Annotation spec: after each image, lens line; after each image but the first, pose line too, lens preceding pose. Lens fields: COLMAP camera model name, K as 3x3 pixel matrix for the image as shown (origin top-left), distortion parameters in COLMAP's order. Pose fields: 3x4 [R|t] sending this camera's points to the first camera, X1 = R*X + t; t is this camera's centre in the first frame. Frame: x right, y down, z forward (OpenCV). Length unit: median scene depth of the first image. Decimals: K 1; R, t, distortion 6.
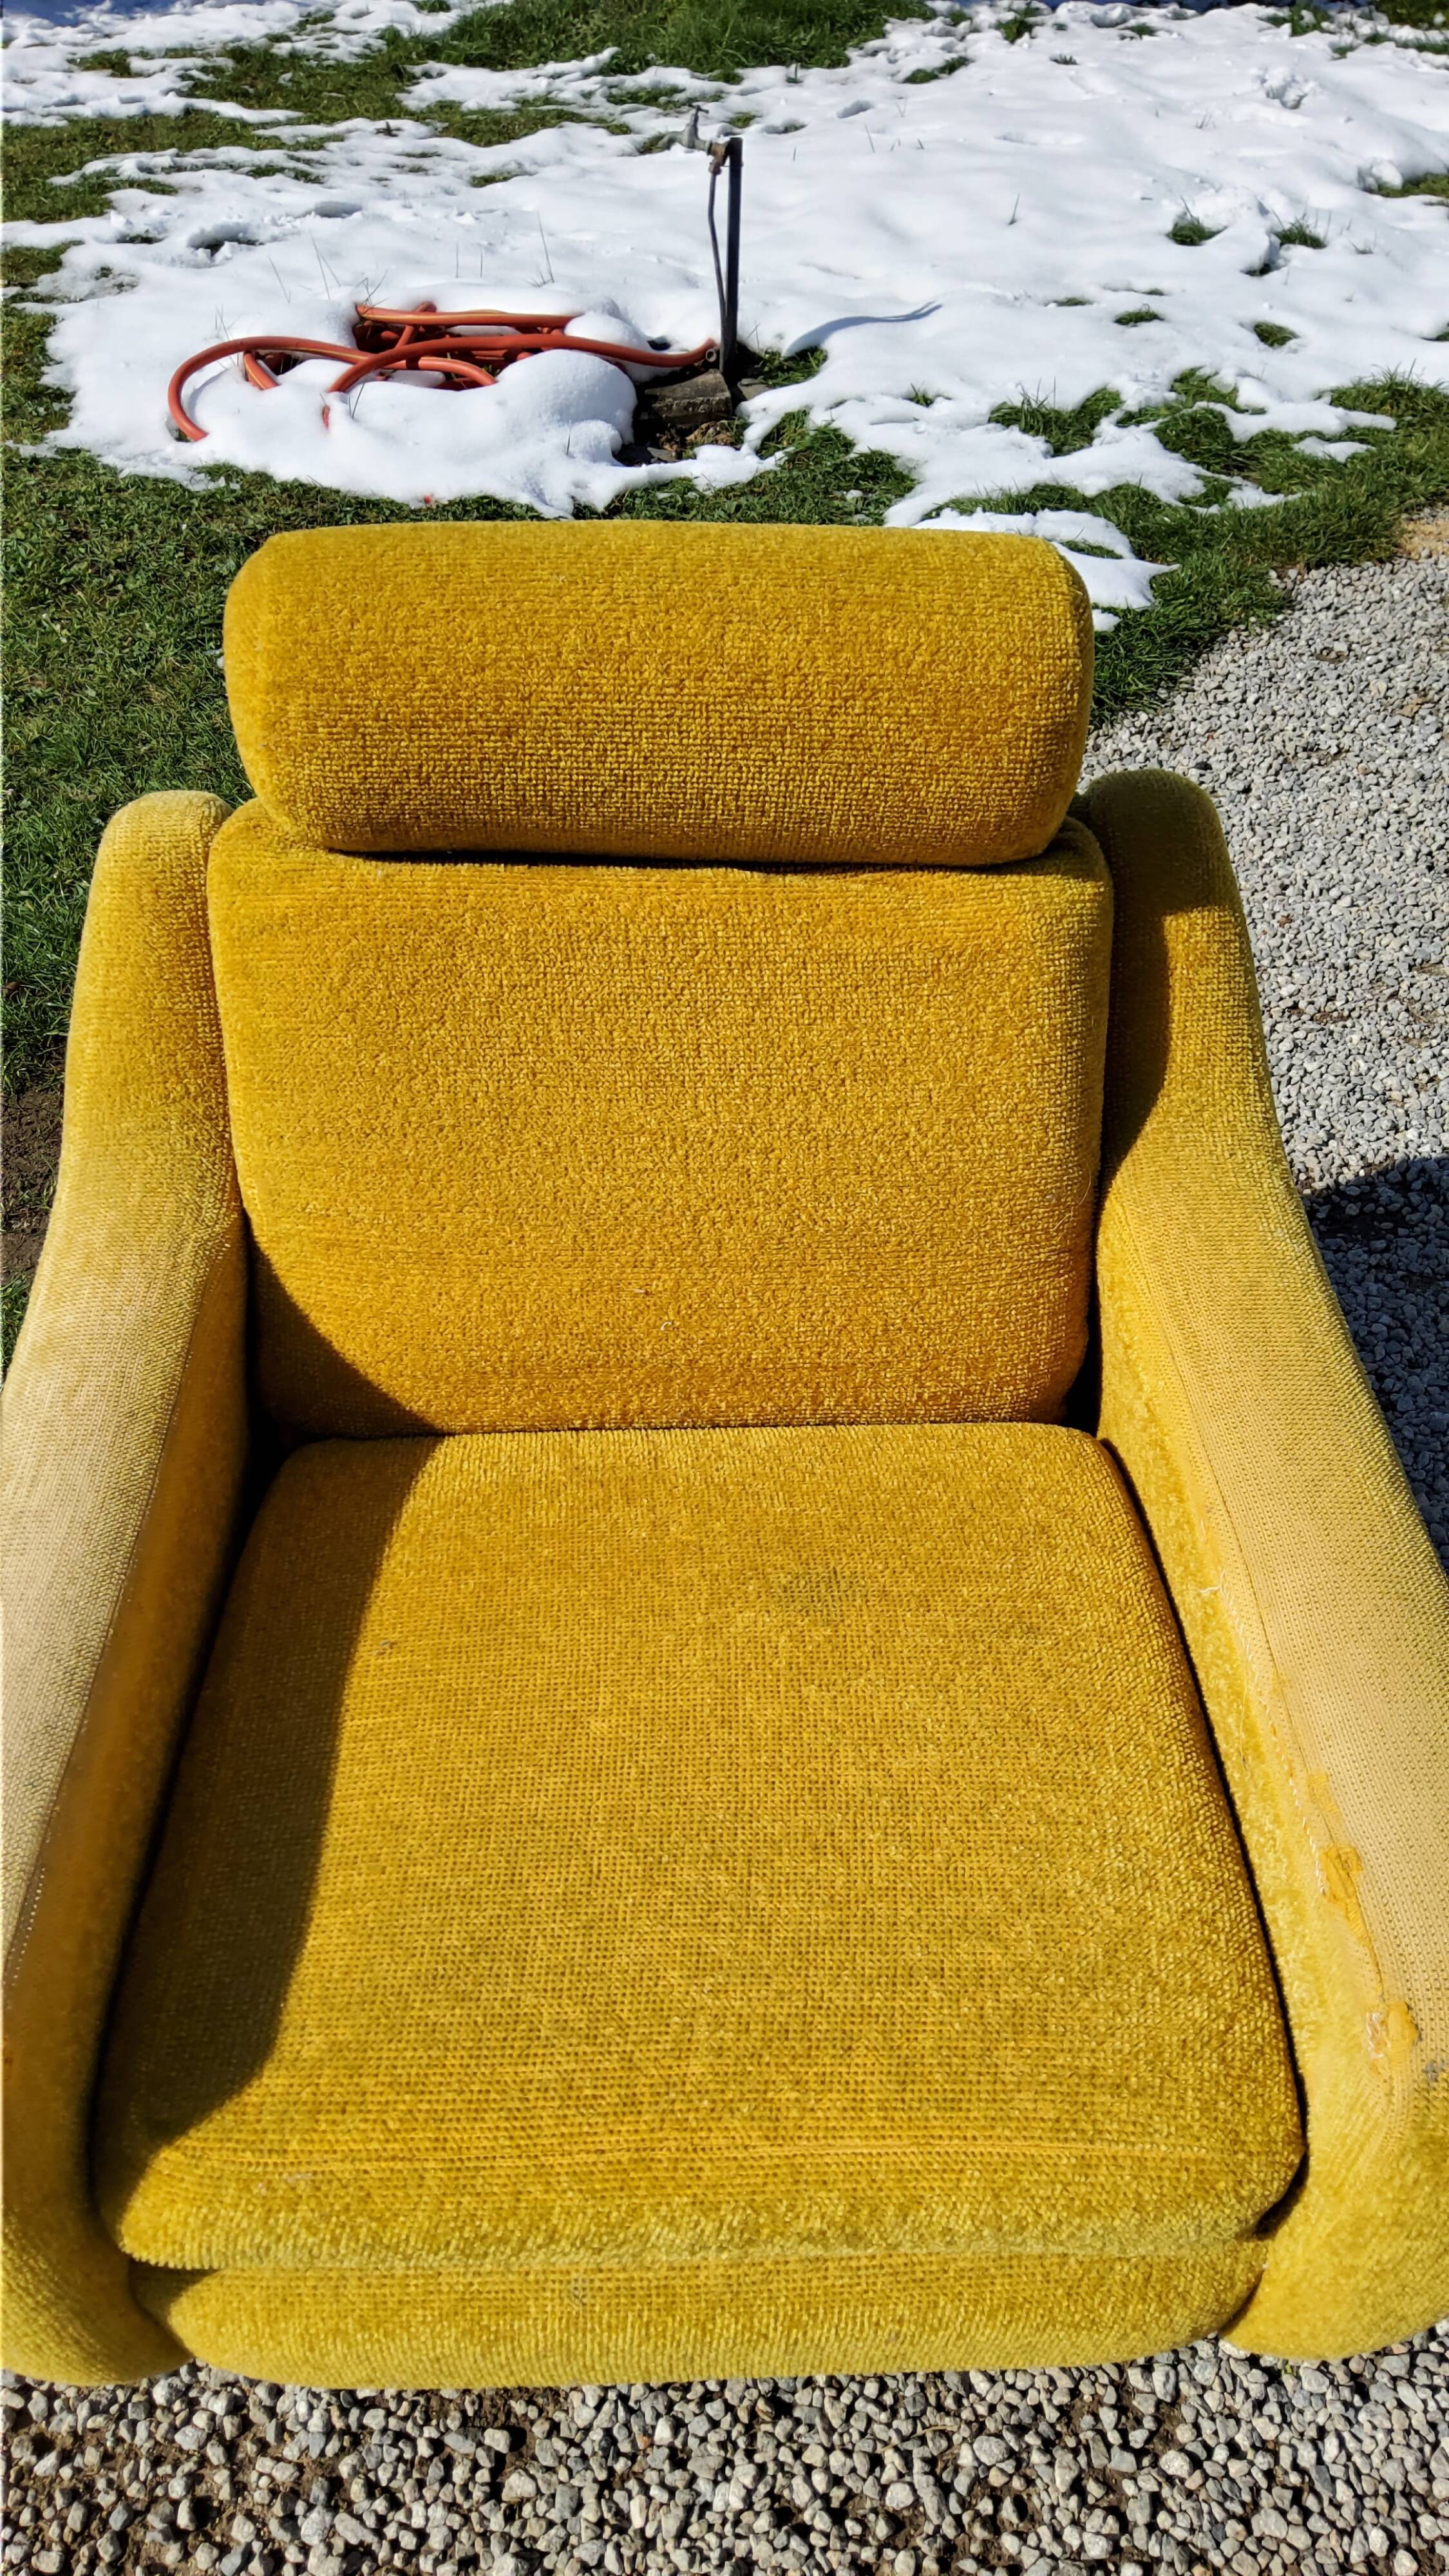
lens RADIAL K [[1972.3, 0, 714.2], [0, 1972.3, 1296.3], [0, 0, 1]] dist [0.022626, -0.058887]
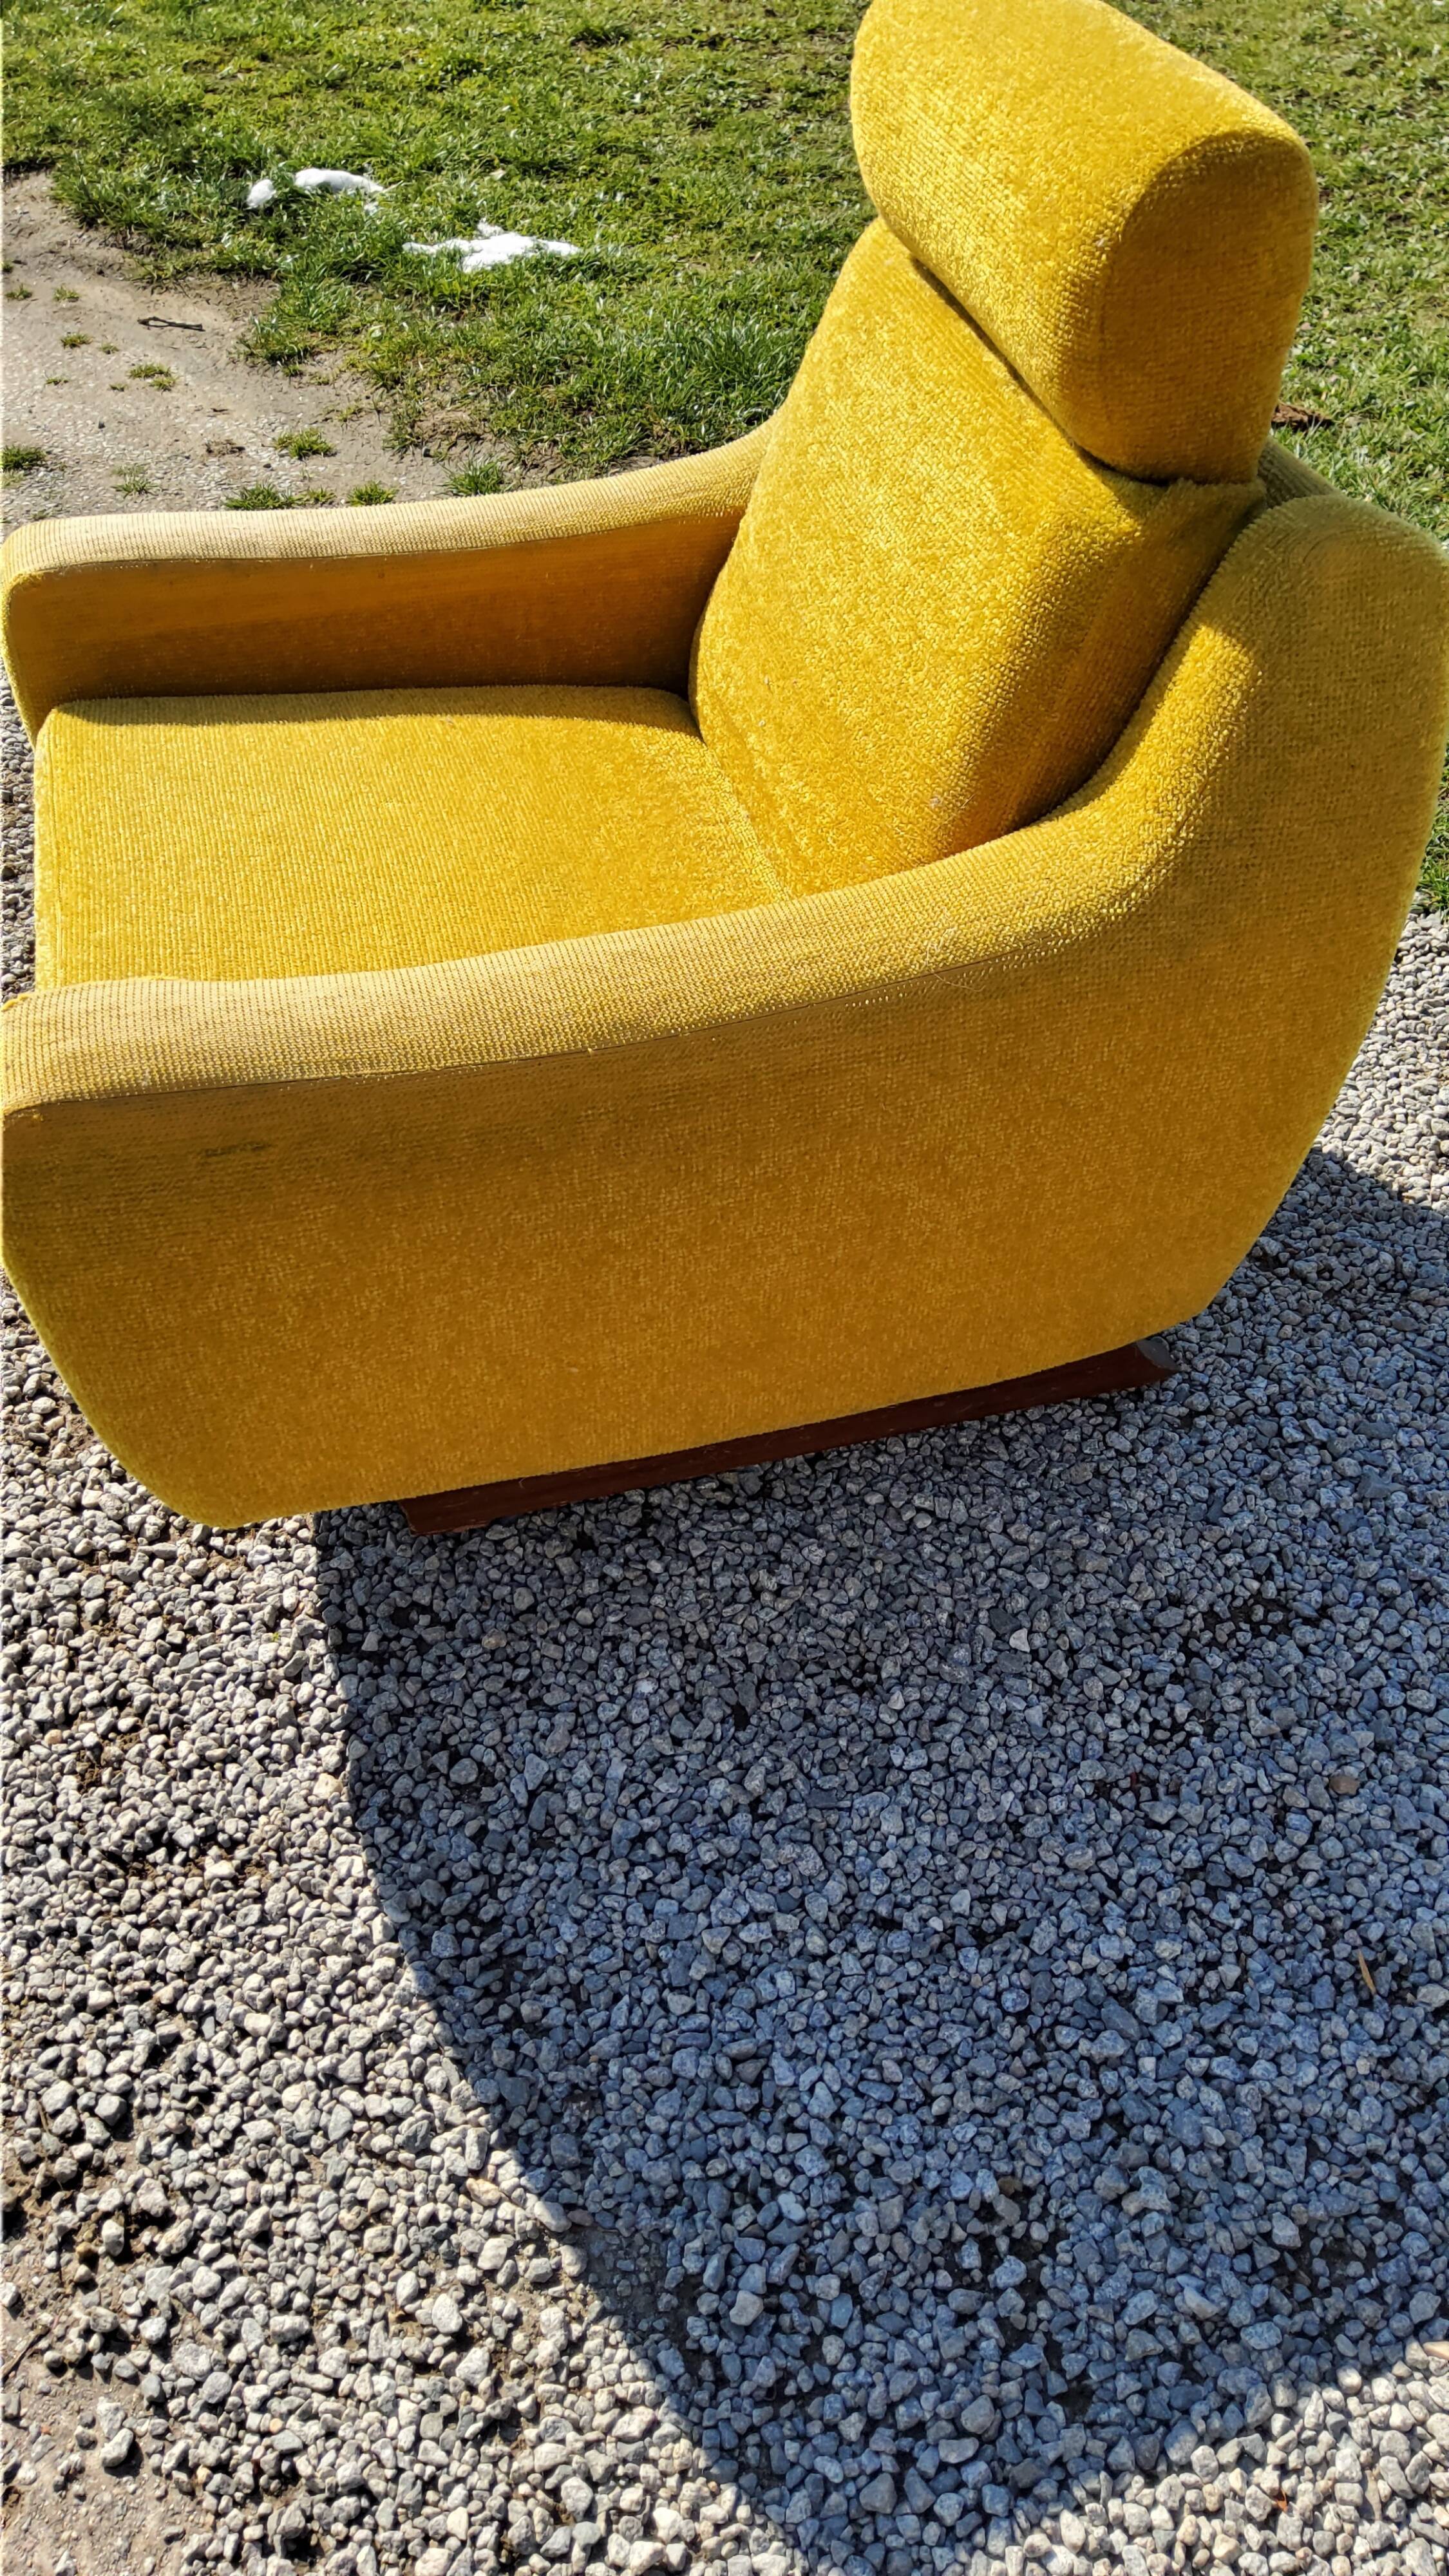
lens RADIAL K [[1904.1, 0, 736.5], [0, 1904.1, 1284.4], [0, 0, 1]] dist [0.000620, -0.021622]
pose [[0.235632, 0.681829, -0.692522, 0.933311], [-0.623335, 0.652737, 0.430567, -0.234042], [0.745608, 0.330218, 0.578814, 0.449277]]
